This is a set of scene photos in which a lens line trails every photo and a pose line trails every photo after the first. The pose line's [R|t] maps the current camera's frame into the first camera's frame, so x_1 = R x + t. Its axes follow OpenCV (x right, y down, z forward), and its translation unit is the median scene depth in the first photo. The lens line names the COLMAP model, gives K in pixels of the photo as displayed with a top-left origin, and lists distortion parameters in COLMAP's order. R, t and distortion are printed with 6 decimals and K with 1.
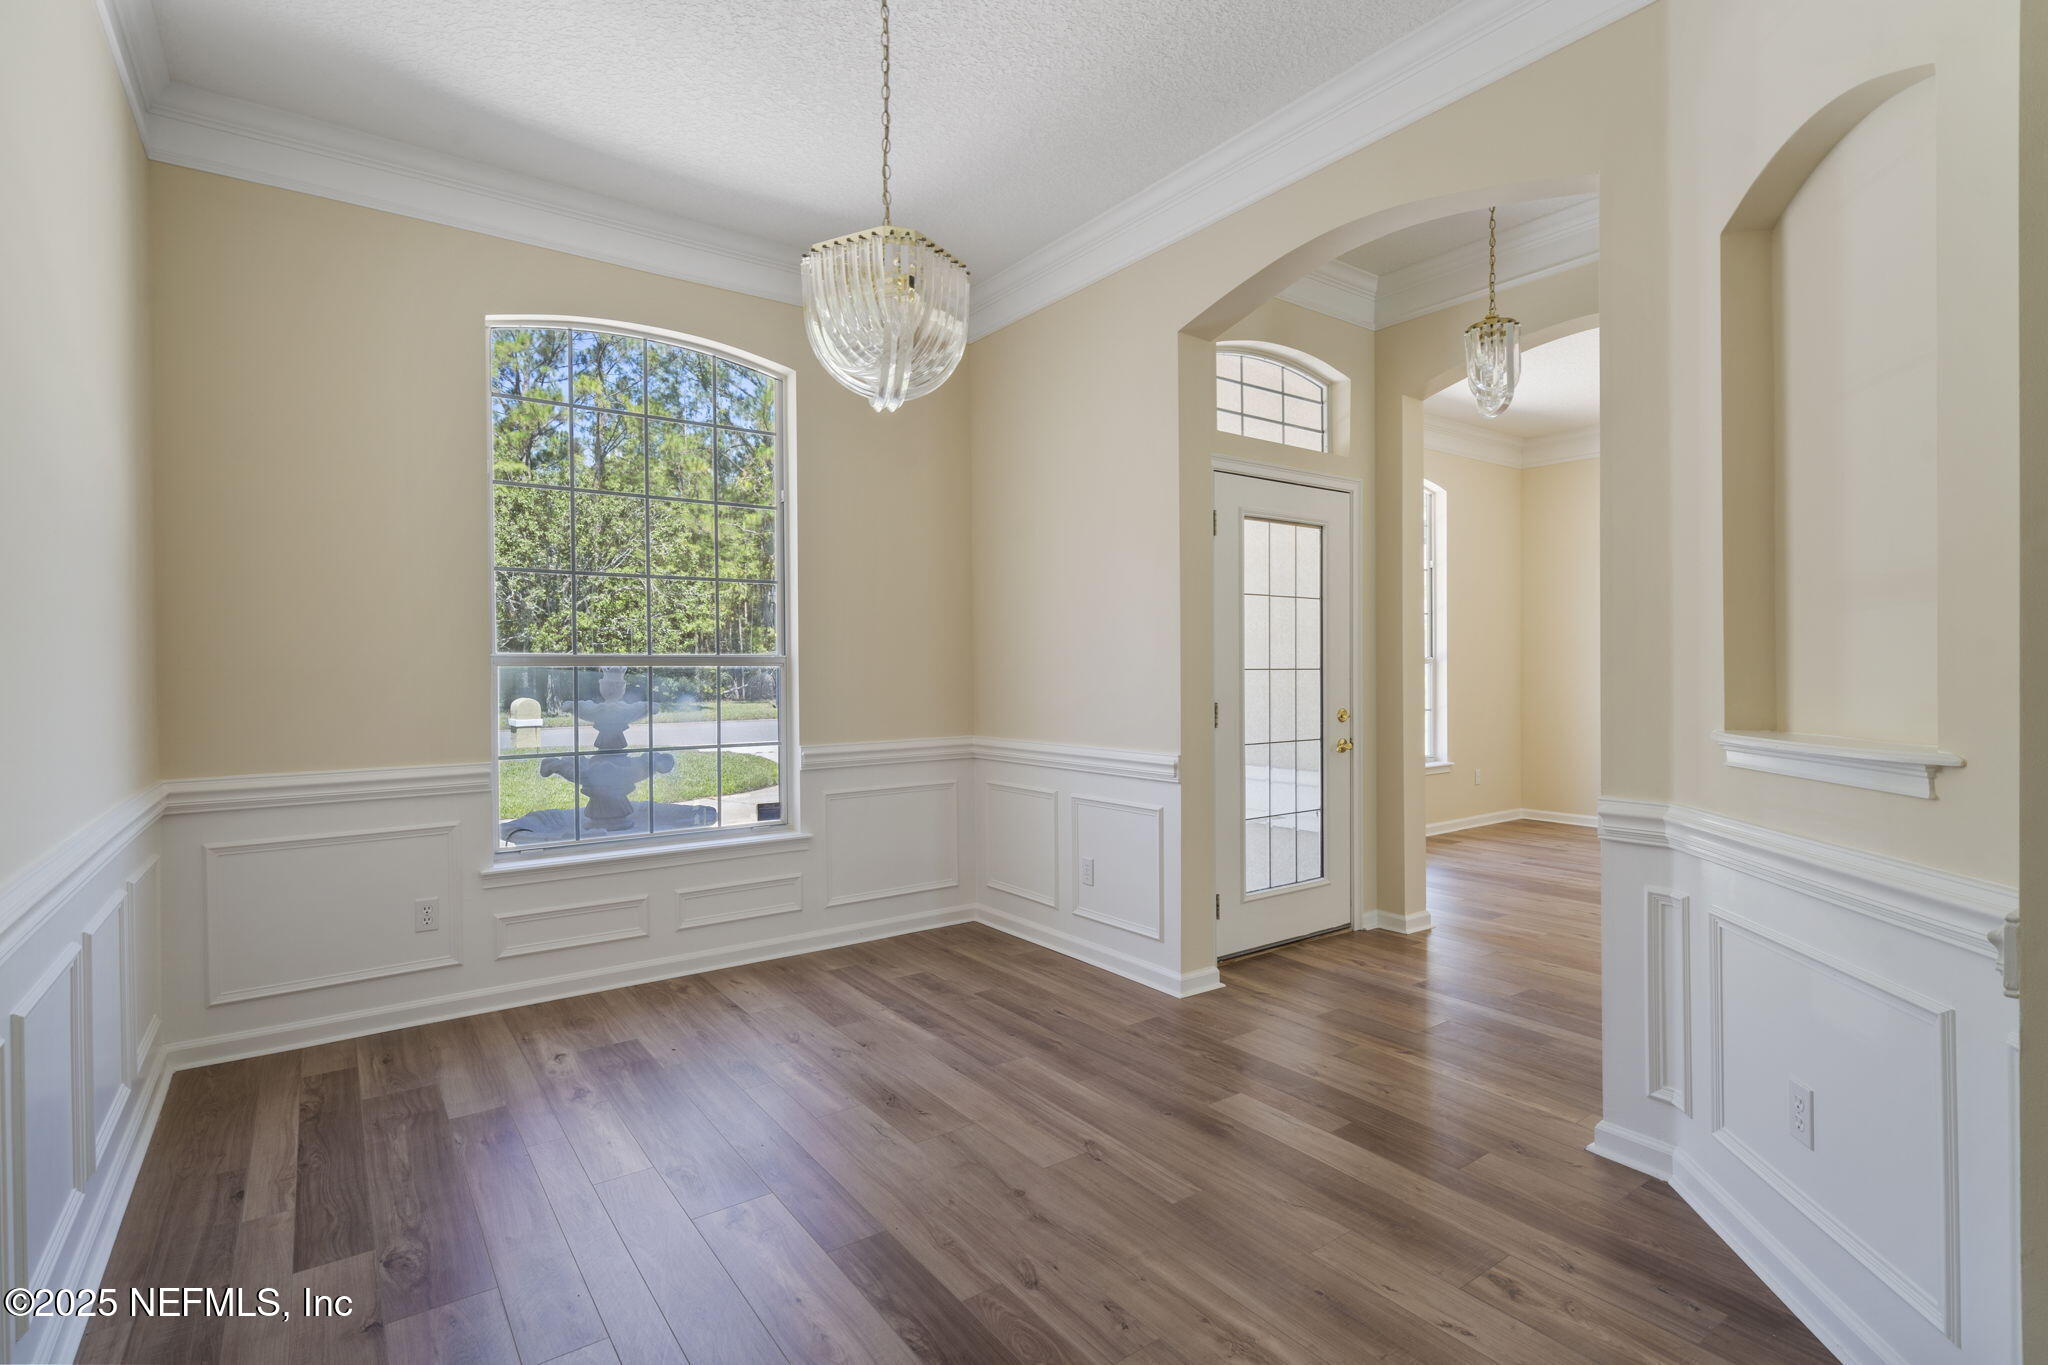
lens RADIAL K [[969.0, 0, 1024.9], [0, 969.0, 674.9], [0, 0, 1]] dist [-0.000767, 0.000381]
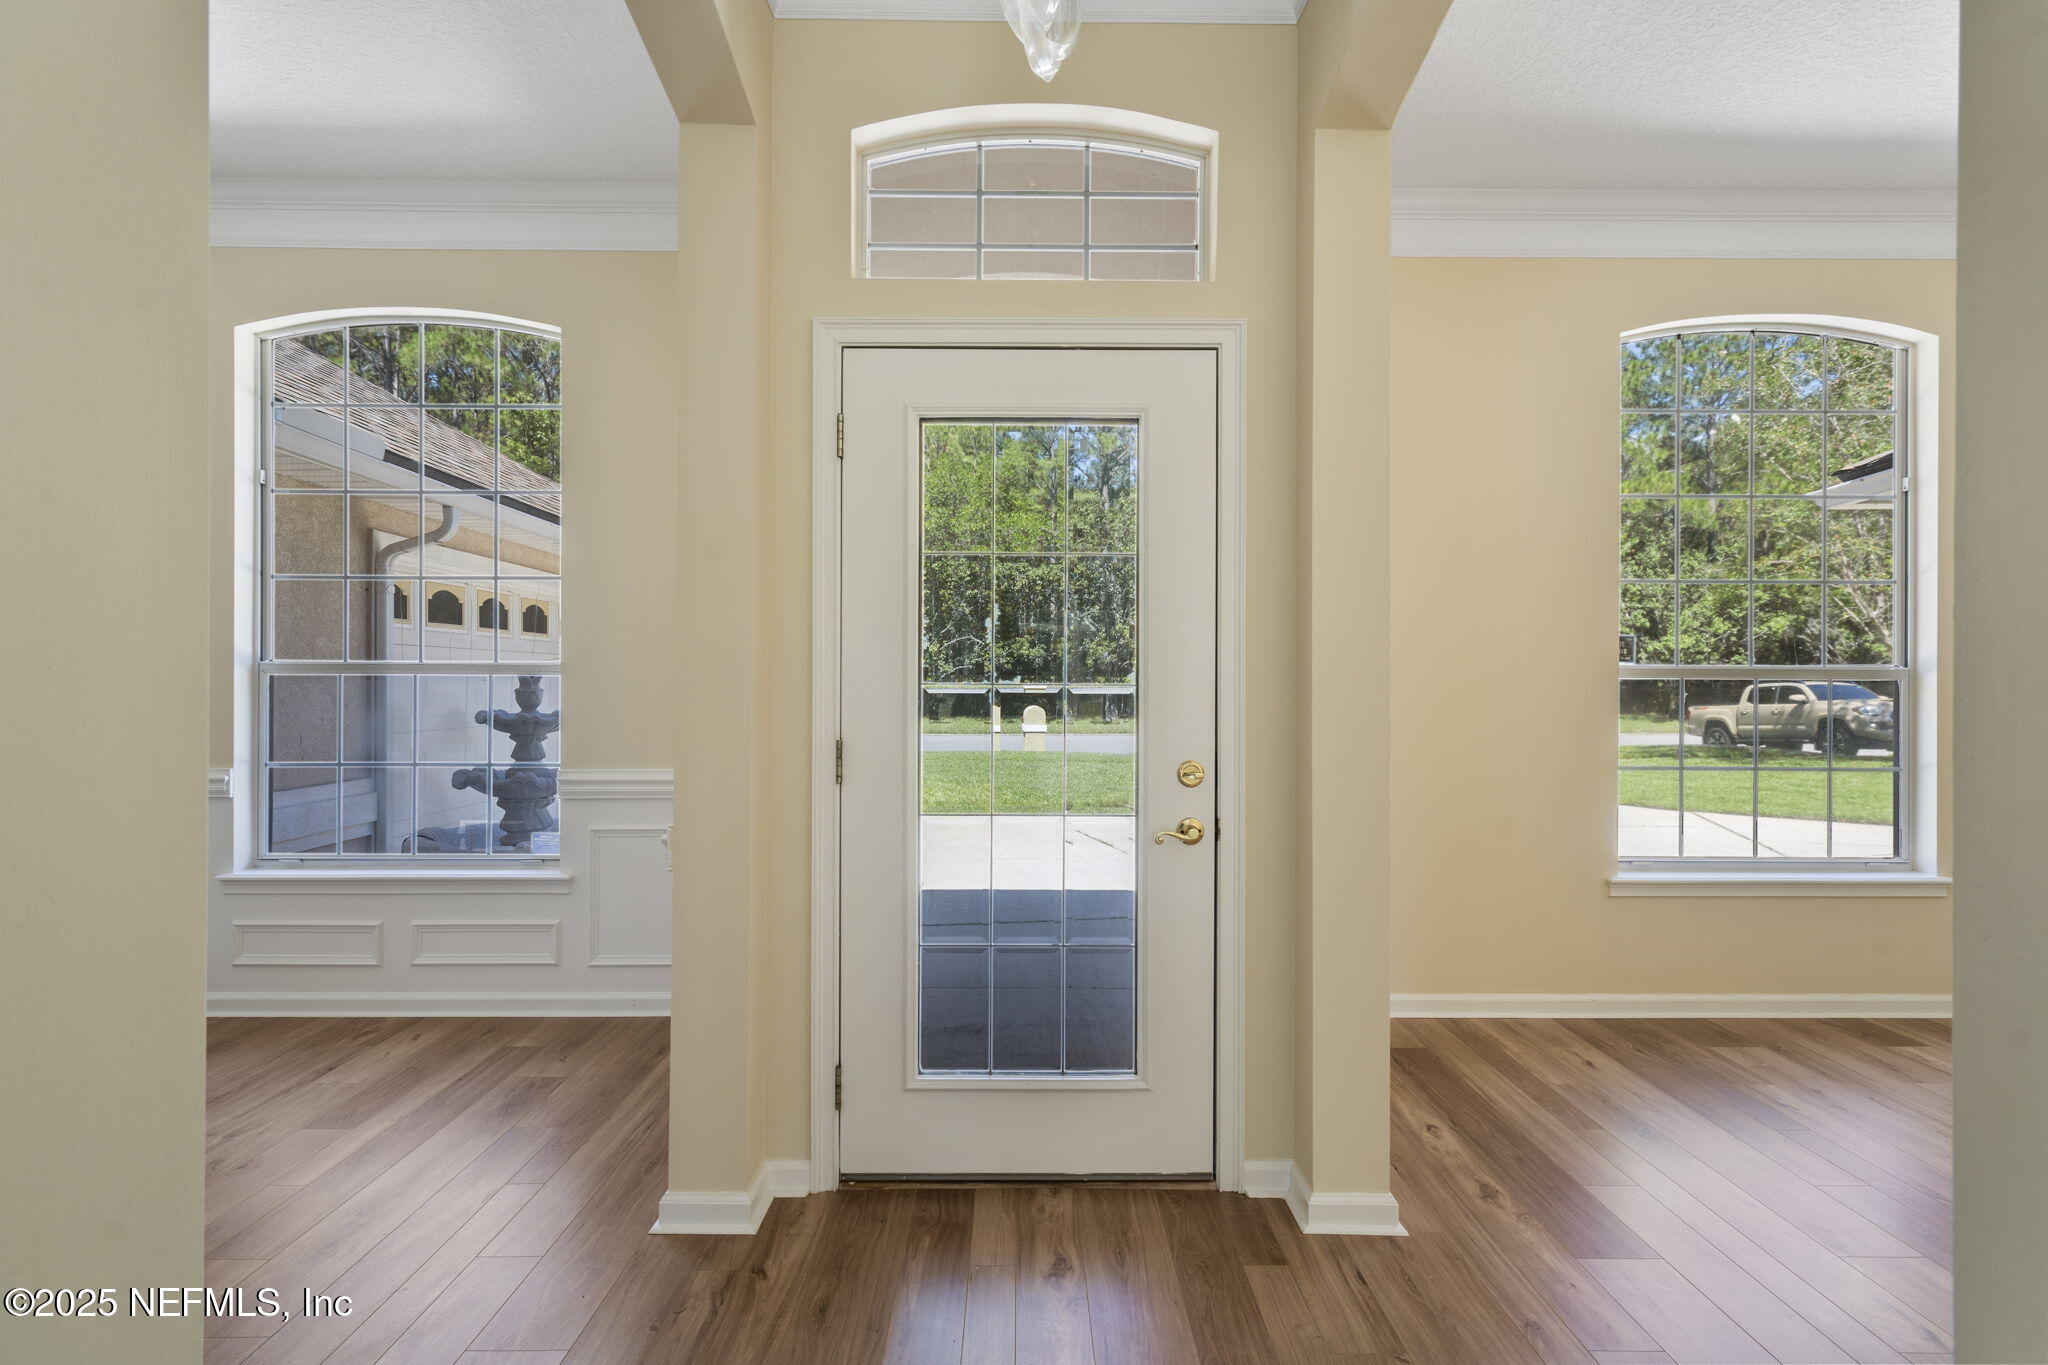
lens RADIAL K [[969.0, 0, 1024.9], [0, 969.0, 674.9], [0, 0, 1]] dist [-0.000767, 0.000381]
pose [[0.813220, 0.003206, -0.581948, 0.627629], [-0.009860, 0.999917, -0.008270, -0.007238], [0.581873, 0.012463, 0.813184, 0.580950]]
